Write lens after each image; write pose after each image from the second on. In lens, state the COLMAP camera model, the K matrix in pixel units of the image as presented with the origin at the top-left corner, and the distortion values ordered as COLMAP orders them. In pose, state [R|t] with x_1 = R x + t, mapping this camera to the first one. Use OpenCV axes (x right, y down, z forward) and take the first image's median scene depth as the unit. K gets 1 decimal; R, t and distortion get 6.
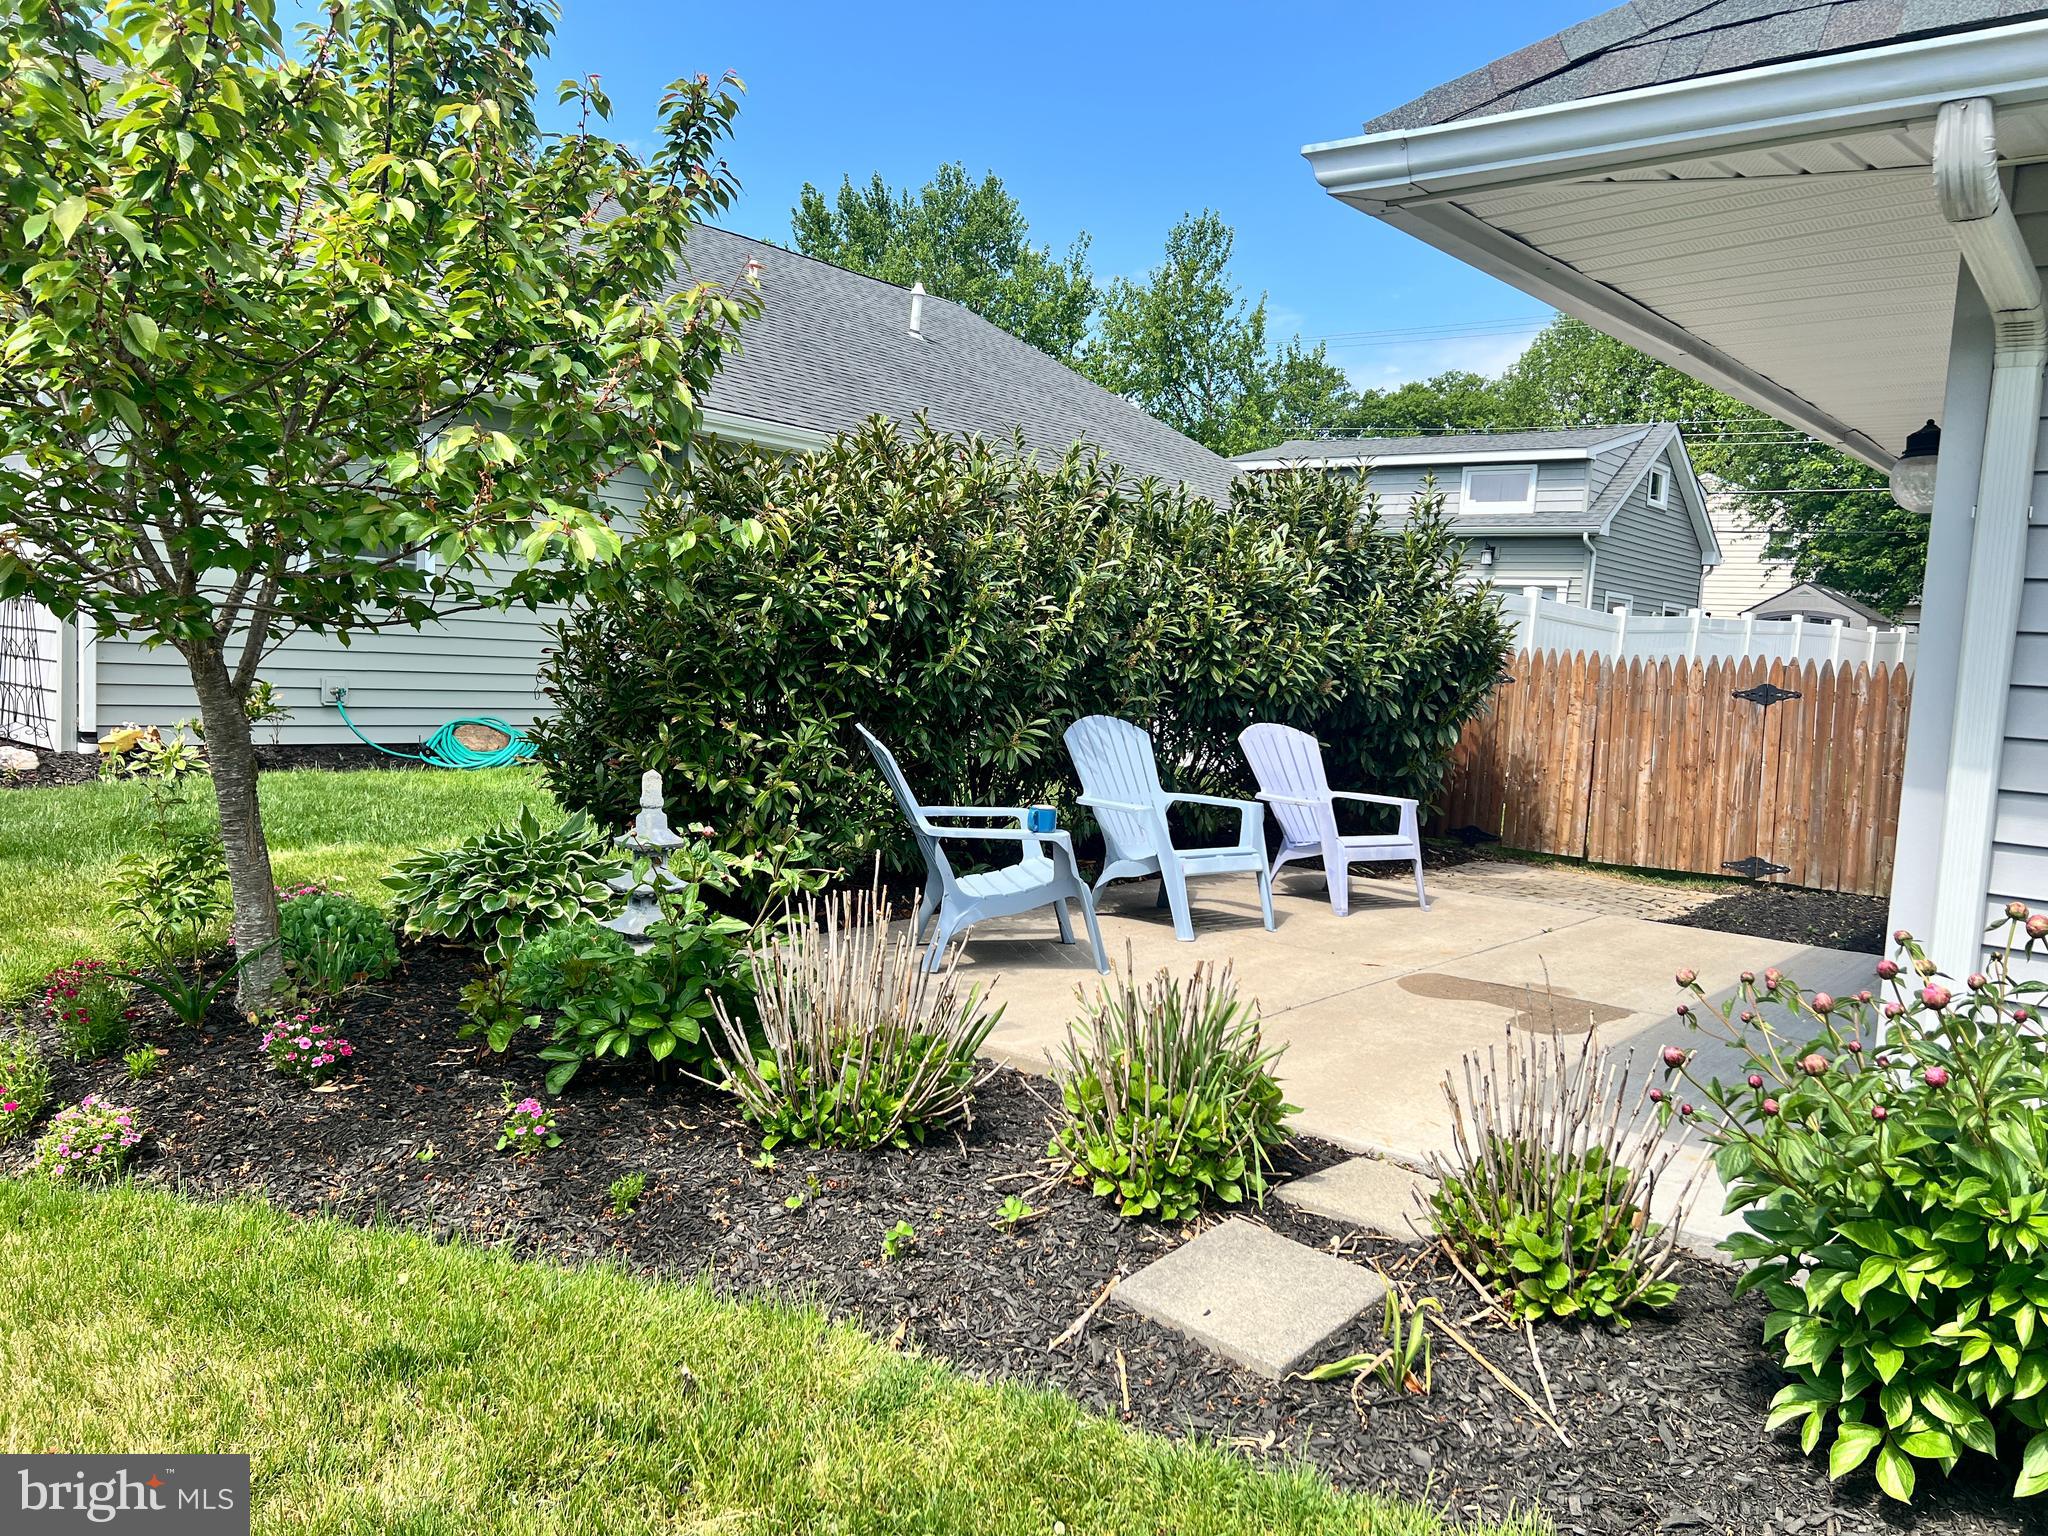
lens RADIAL K [[1527.0, 0, 1025.8], [0, 1527.0, 778.2], [0, 0, 1]] dist [0.057676, -0.062904]
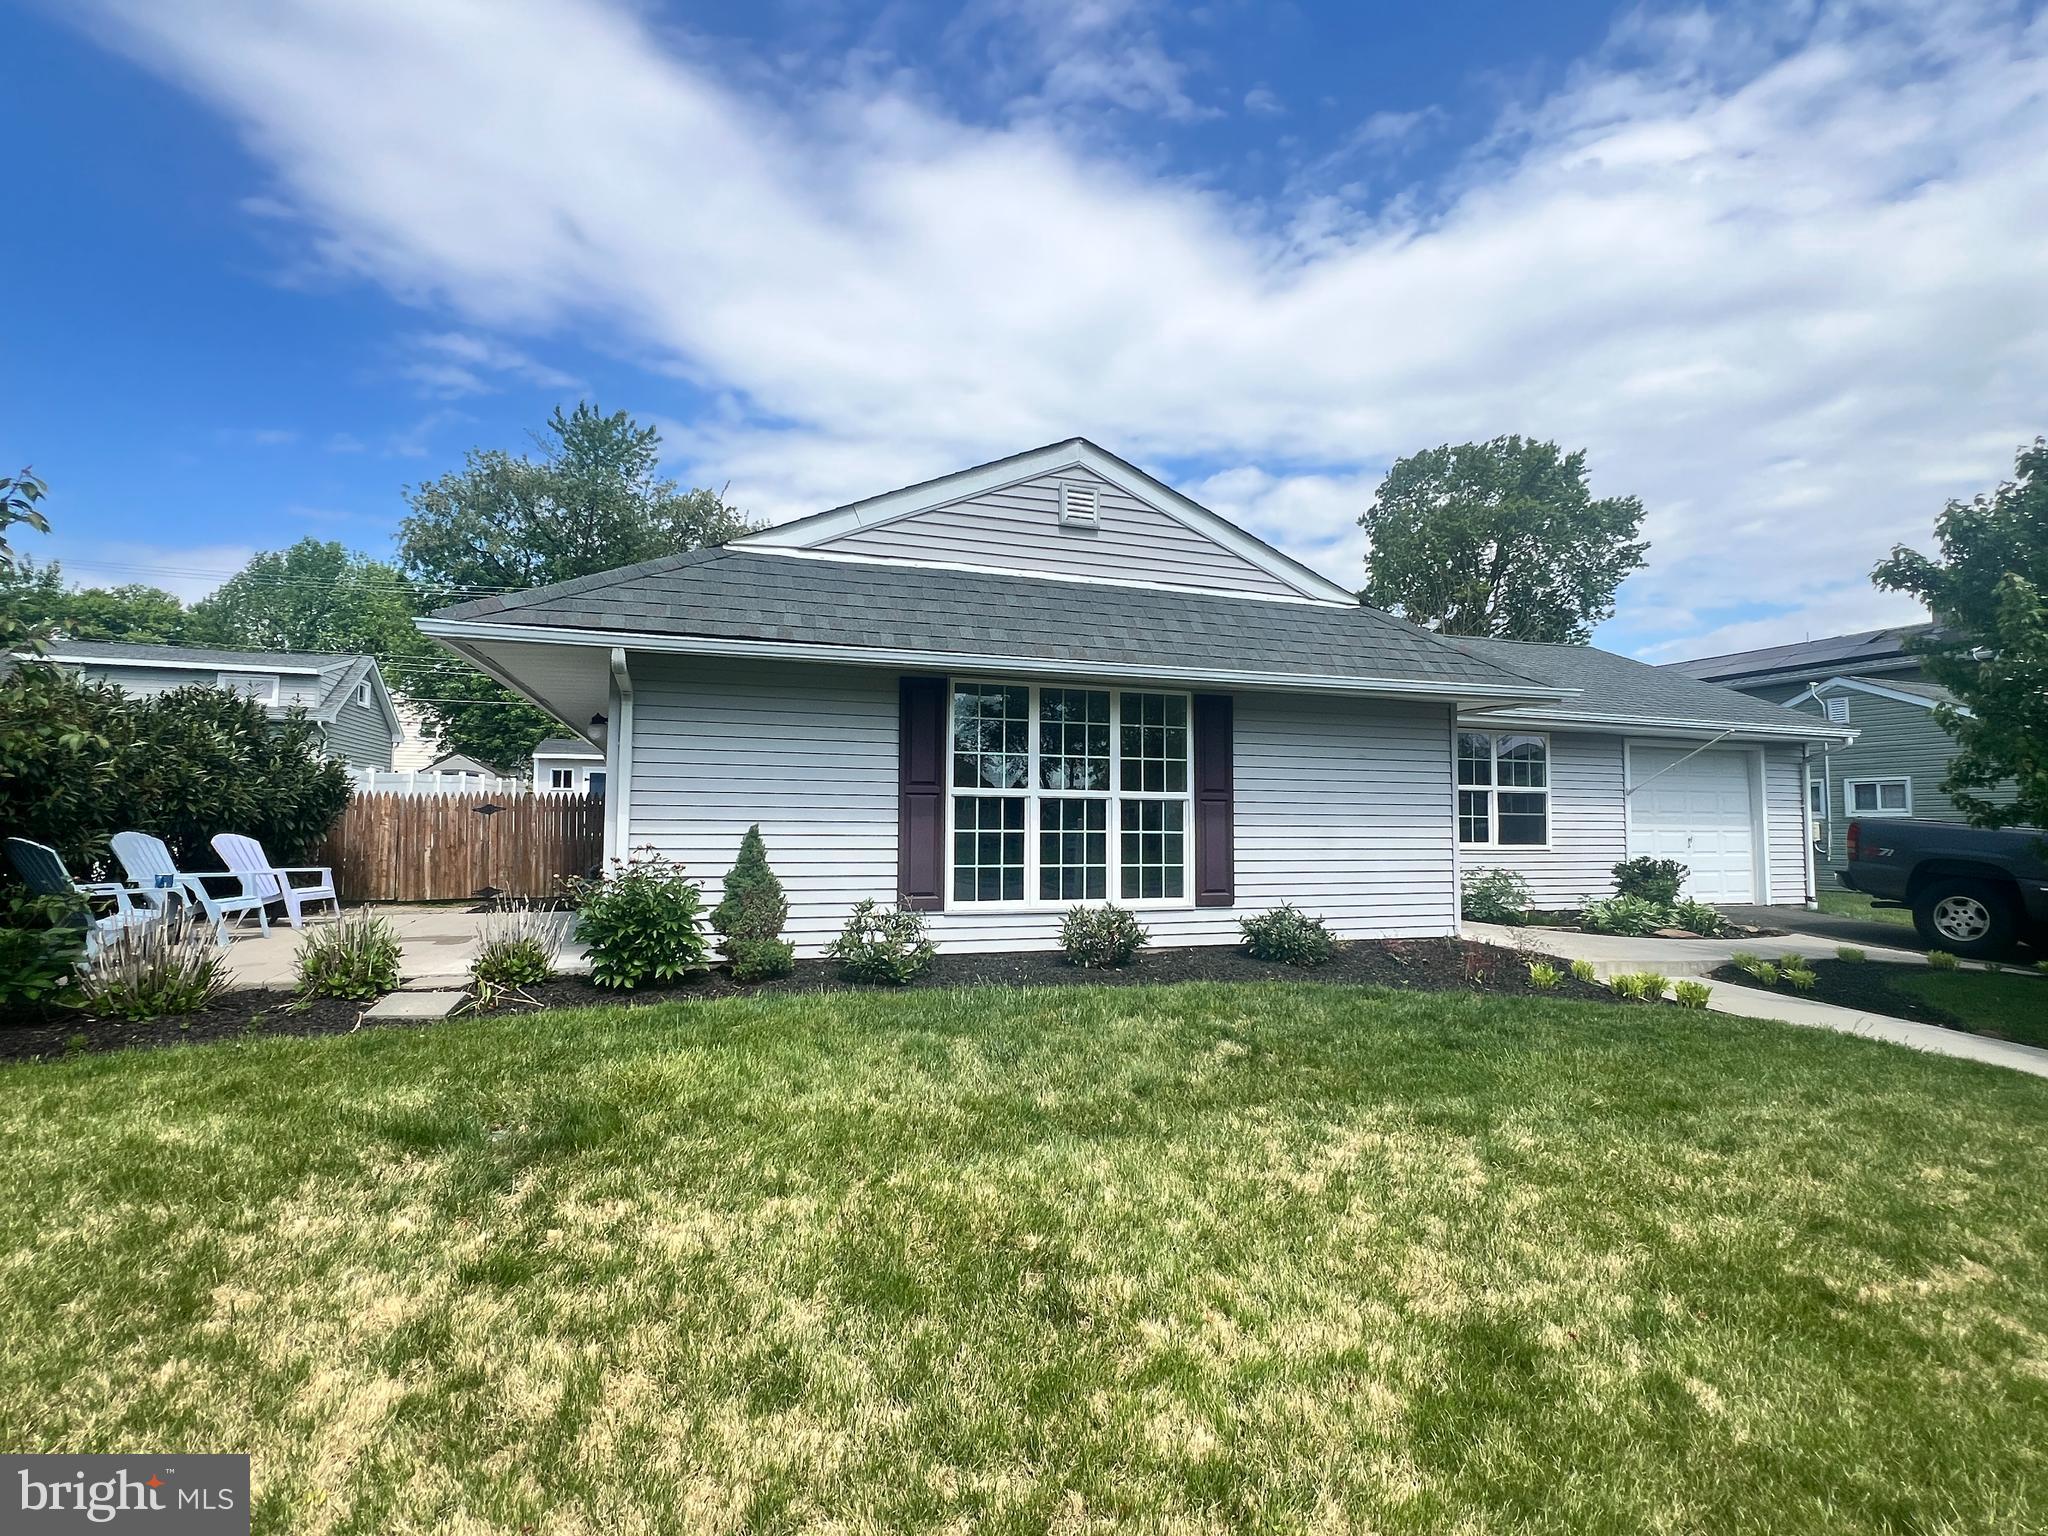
lens RADIAL K [[972.9, 0, 1024.0], [0, 972.9, 768.0], [0, 0, 1]] dist [0.001438, 0.000389]
pose [[0.526061, -0.006255, 0.850424, -0.284842], [0.098699, 0.993665, -0.053745, 0.036446], [-0.844700, 0.112209, 0.523346, -0.341610]]
